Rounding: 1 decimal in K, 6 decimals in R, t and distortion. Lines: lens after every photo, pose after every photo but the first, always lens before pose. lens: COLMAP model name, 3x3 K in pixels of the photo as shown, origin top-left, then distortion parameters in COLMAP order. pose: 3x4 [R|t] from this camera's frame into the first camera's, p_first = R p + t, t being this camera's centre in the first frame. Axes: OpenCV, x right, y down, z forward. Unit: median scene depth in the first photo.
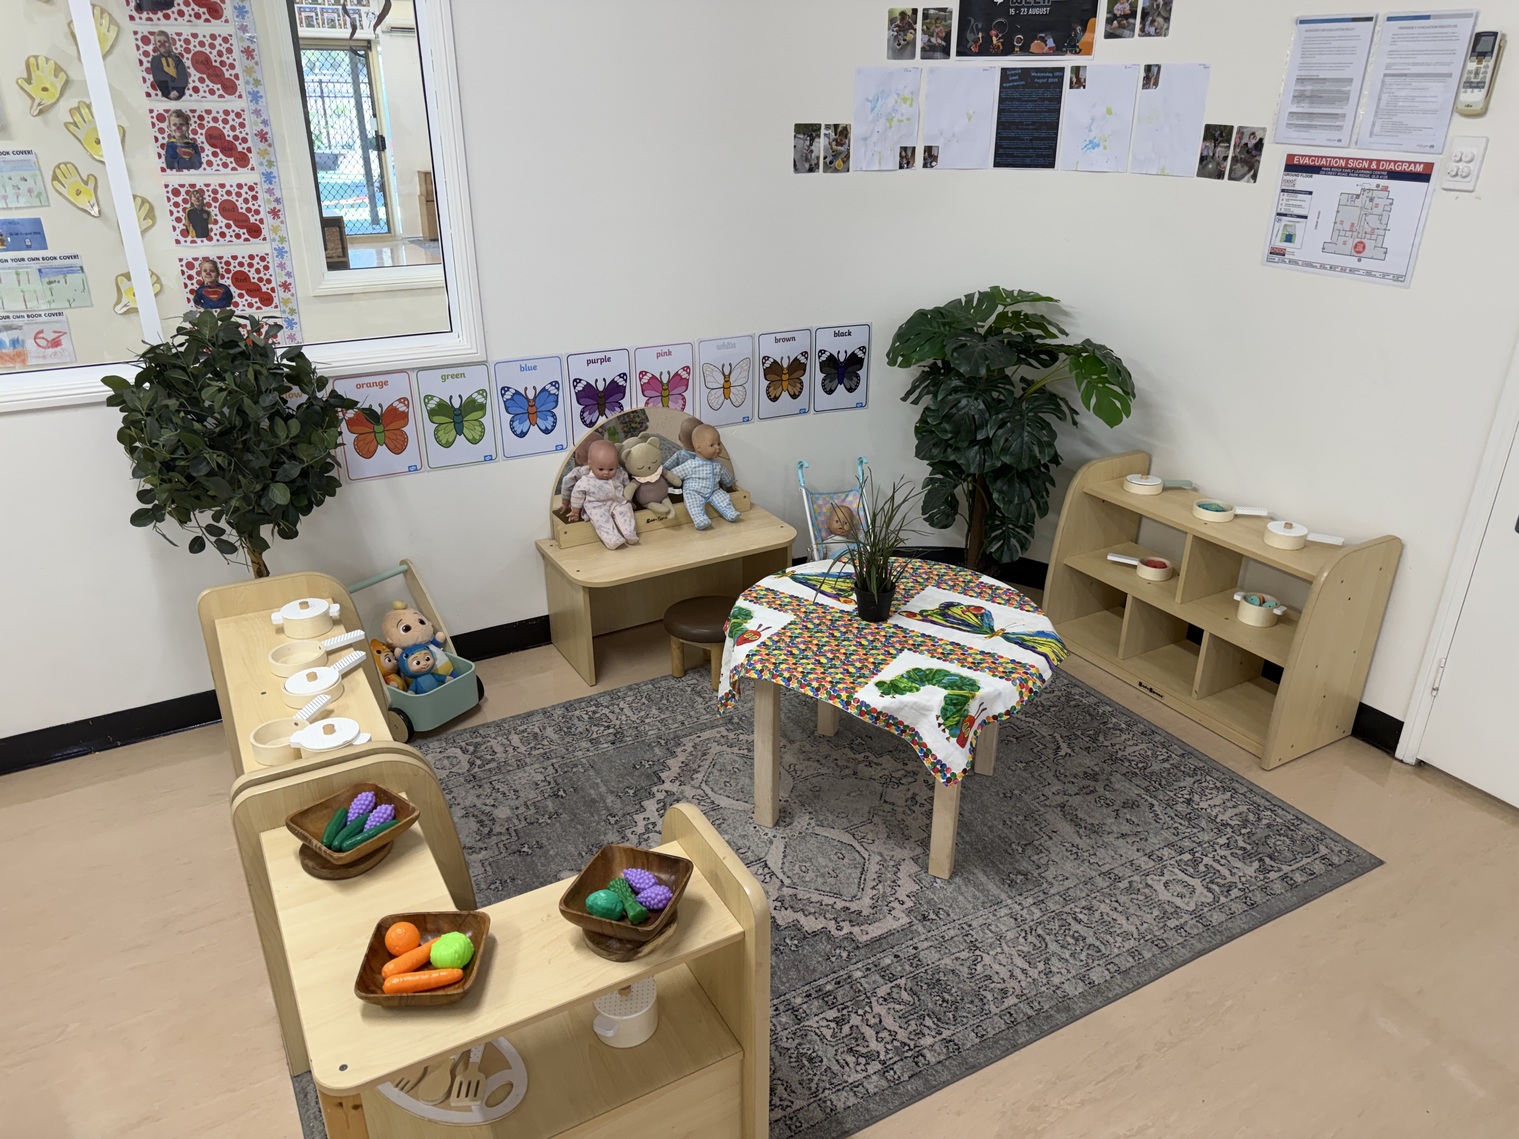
lens RADIAL K [[1094.9, 0, 770.9], [0, 1094.9, 572.8], [0, 0, 1]] dist [0.072673, -0.116213]
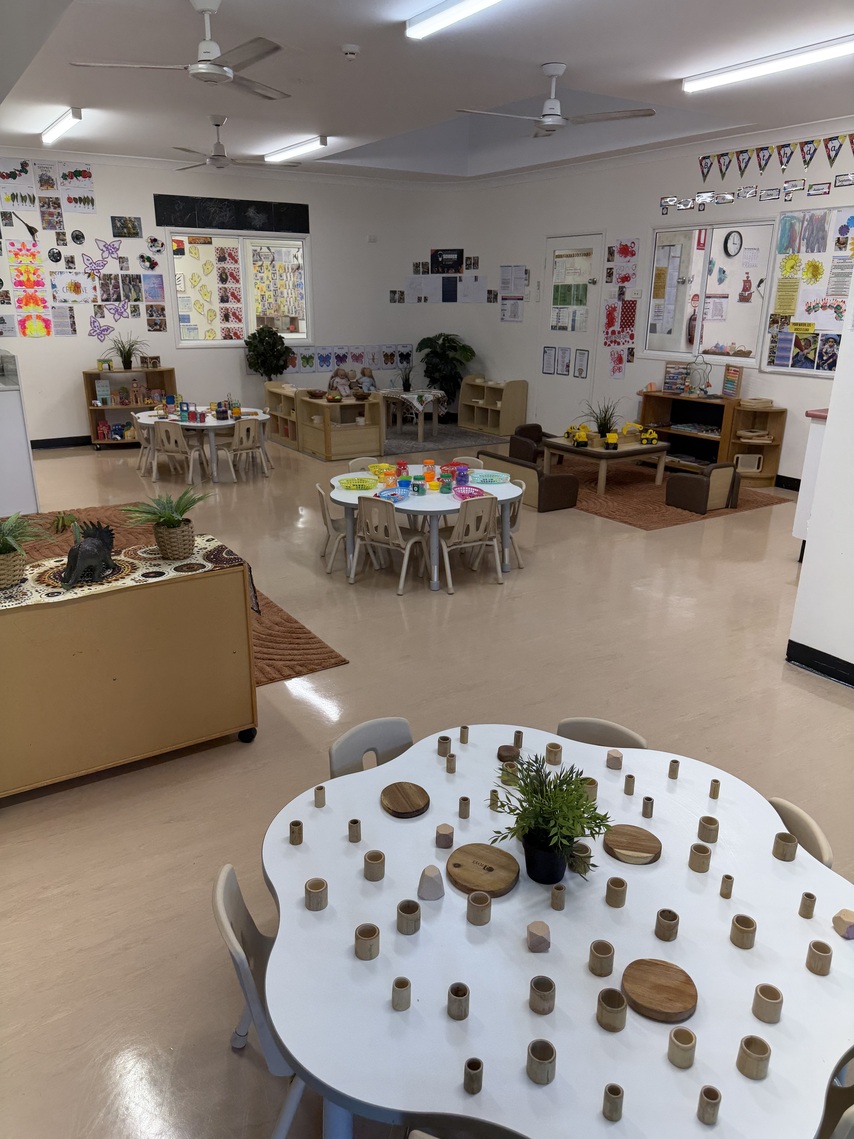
lens RADIAL K [[823.7, 0, 432.4], [0, 823.7, 585.1], [0, 0, 1]] dist [0.039300, -0.067724]
pose [[0.999124, -0.015453, 0.038894, 0.041764], [0.018200, 0.997288, -0.071311, 0.844558], [-0.037686, 0.071957, 0.996696, -1.848016]]
